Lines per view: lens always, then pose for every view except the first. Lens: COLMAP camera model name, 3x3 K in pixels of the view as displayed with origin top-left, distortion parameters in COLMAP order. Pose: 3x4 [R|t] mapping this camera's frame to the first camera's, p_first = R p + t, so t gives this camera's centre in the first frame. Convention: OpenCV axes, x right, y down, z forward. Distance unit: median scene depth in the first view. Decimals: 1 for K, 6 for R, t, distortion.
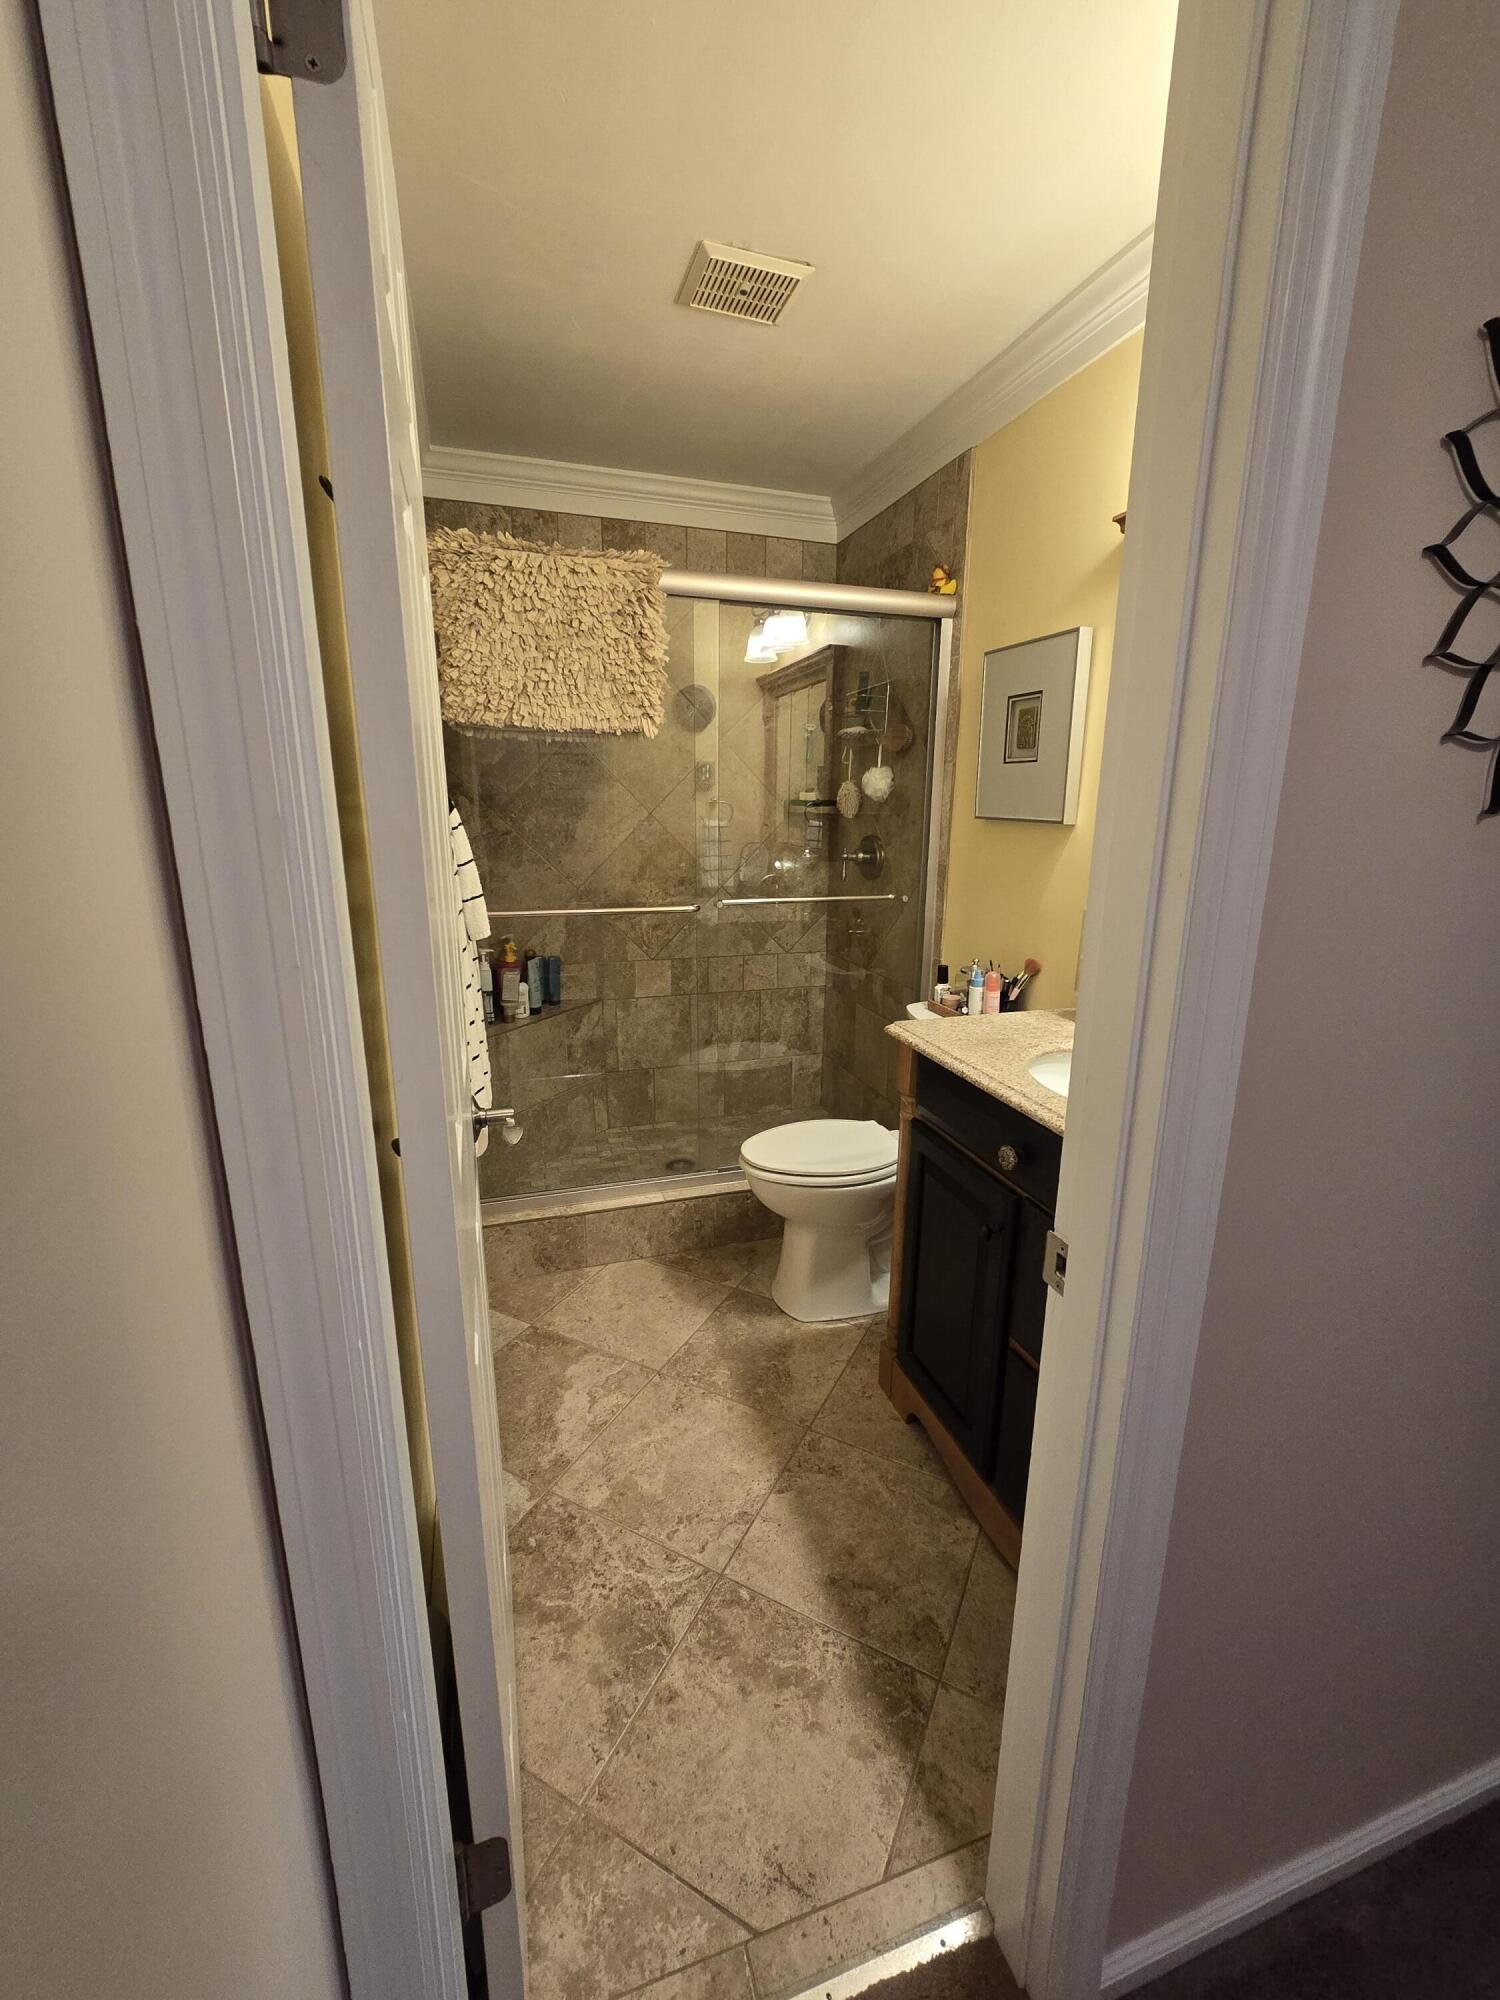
lens RADIAL K [[826.9, 0, 759.1], [0, 826.9, 1010.2], [0, 0, 1]] dist [-0.002760, -0.000668]
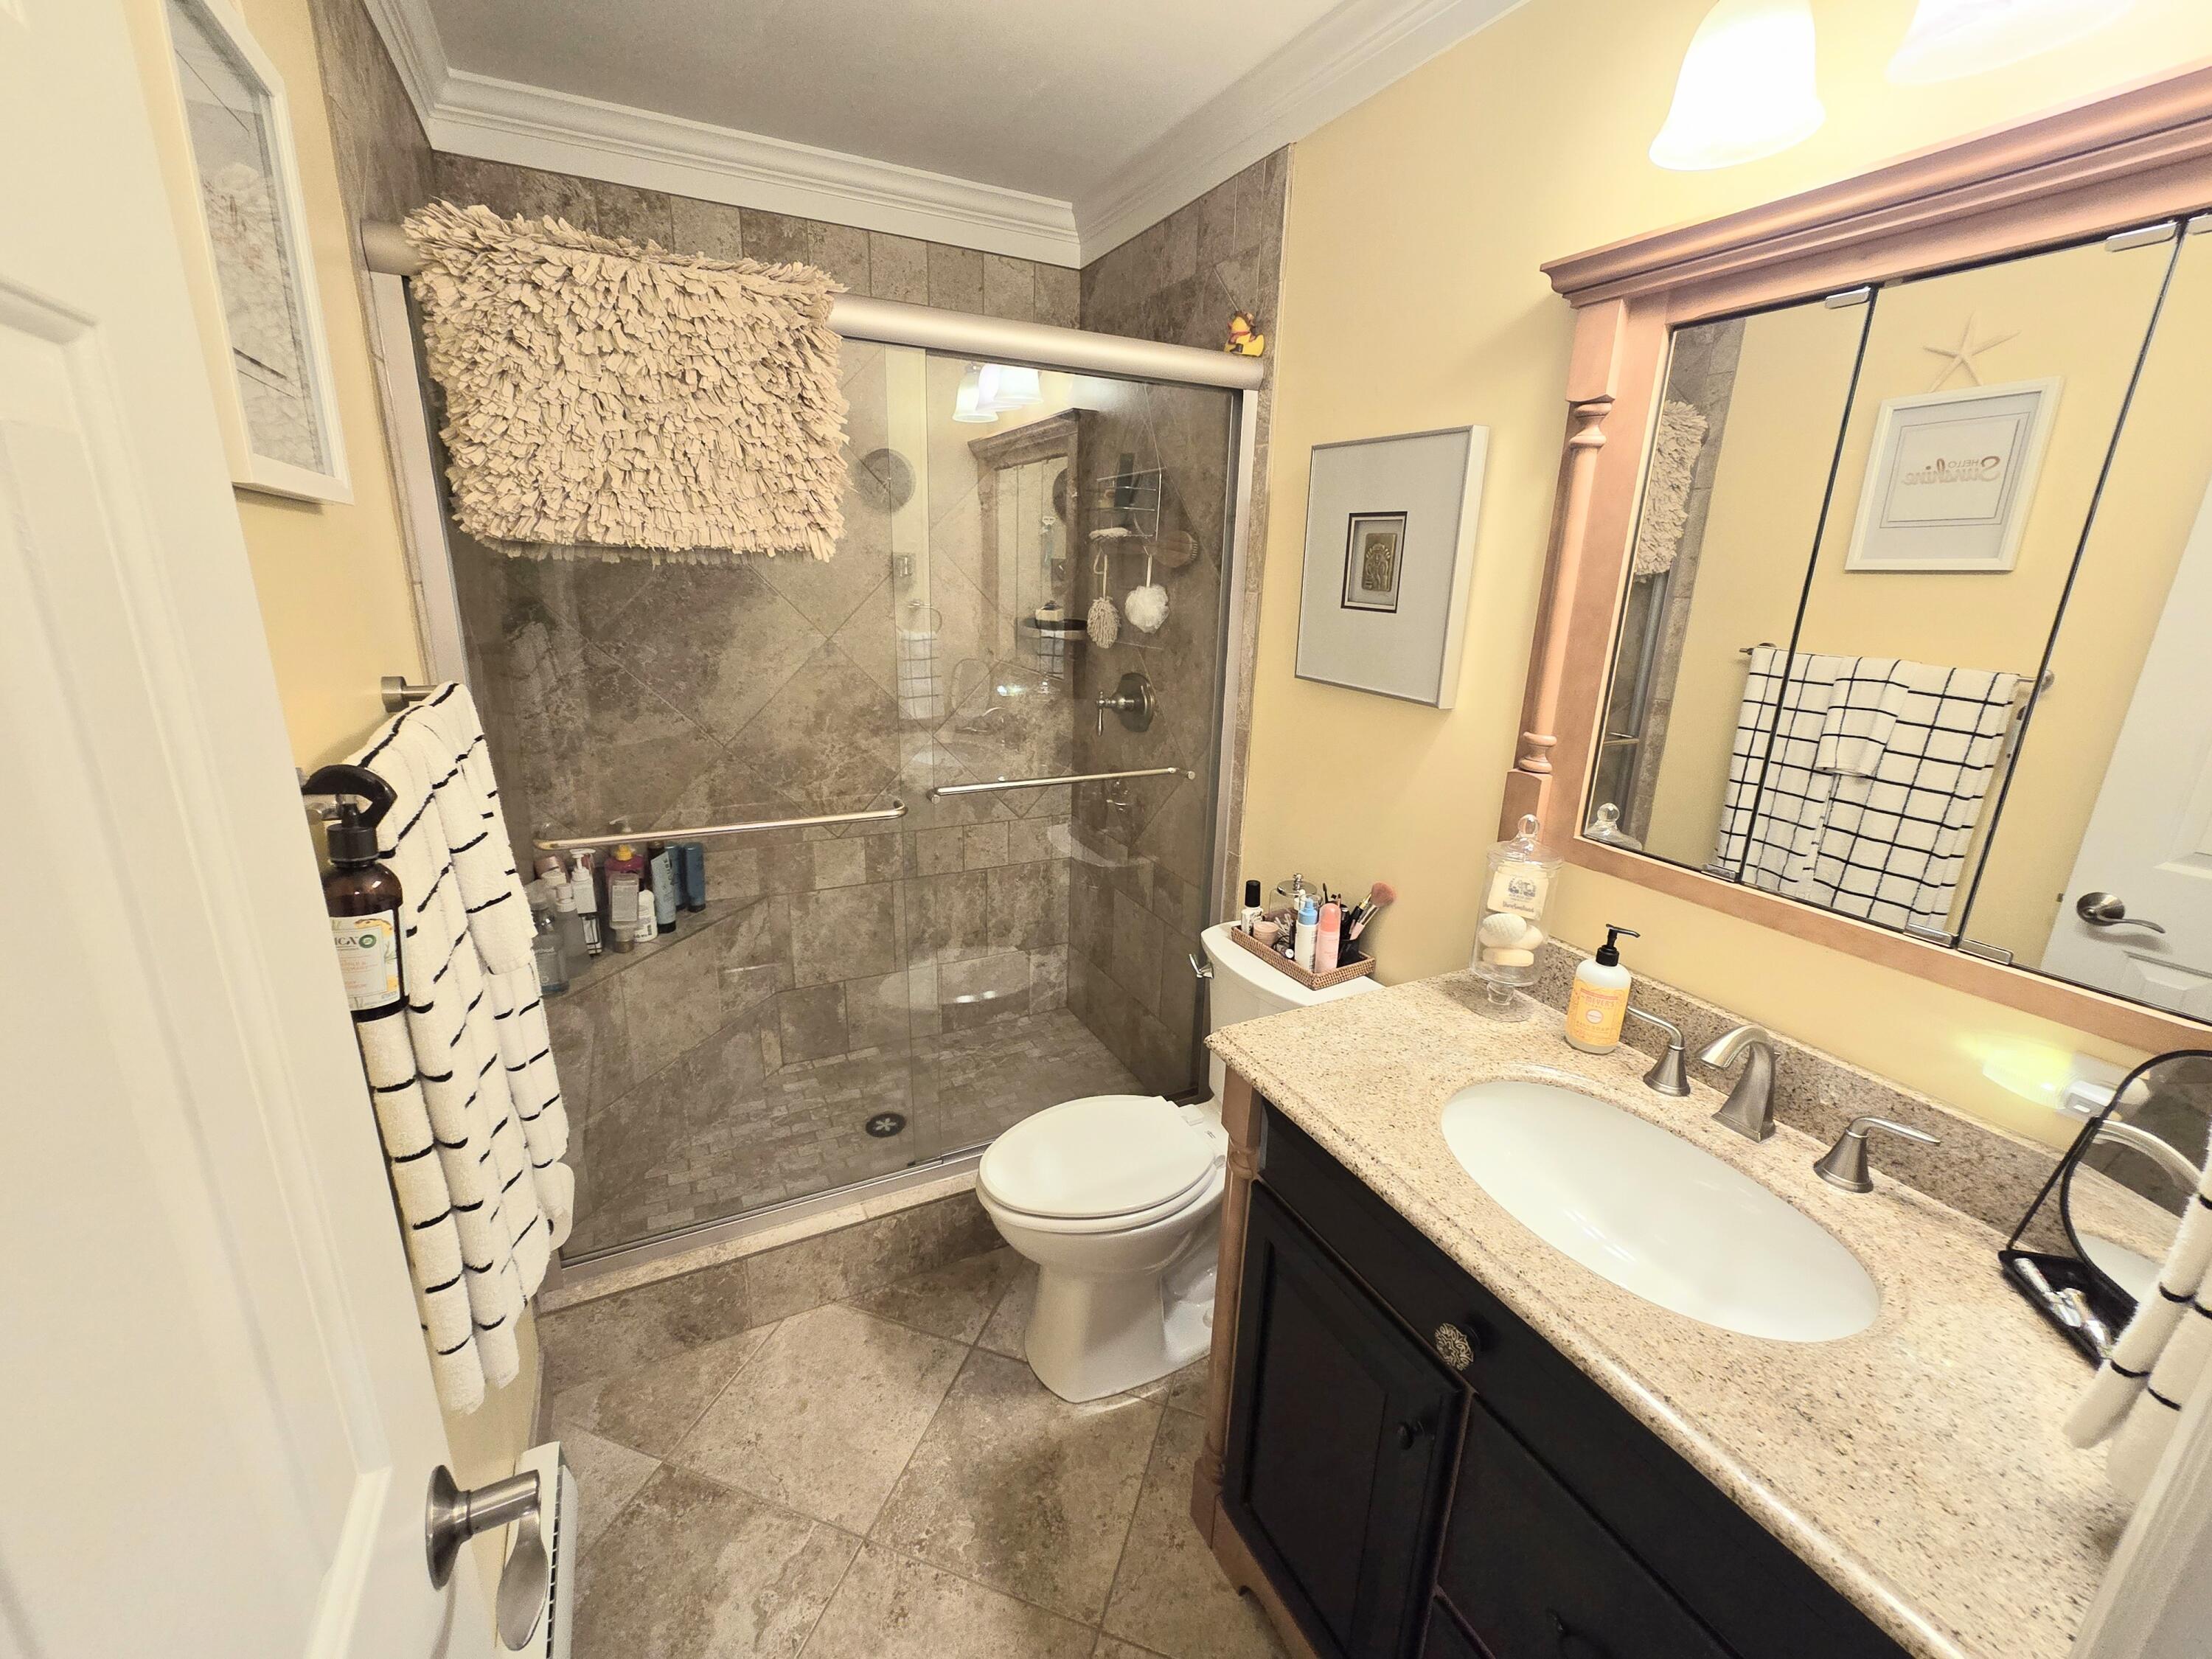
lens RADIAL K [[914.5, 0, 1106.0], [0, 914.5, 829.5], [0, 0, 1]] dist [-0.002760, -0.000668]
pose [[0.988167, -0.024692, 0.151379, -0.022846], [0.018323, 0.998893, 0.043329, -0.130482], [-0.152281, -0.040042, 0.987526, 0.223389]]
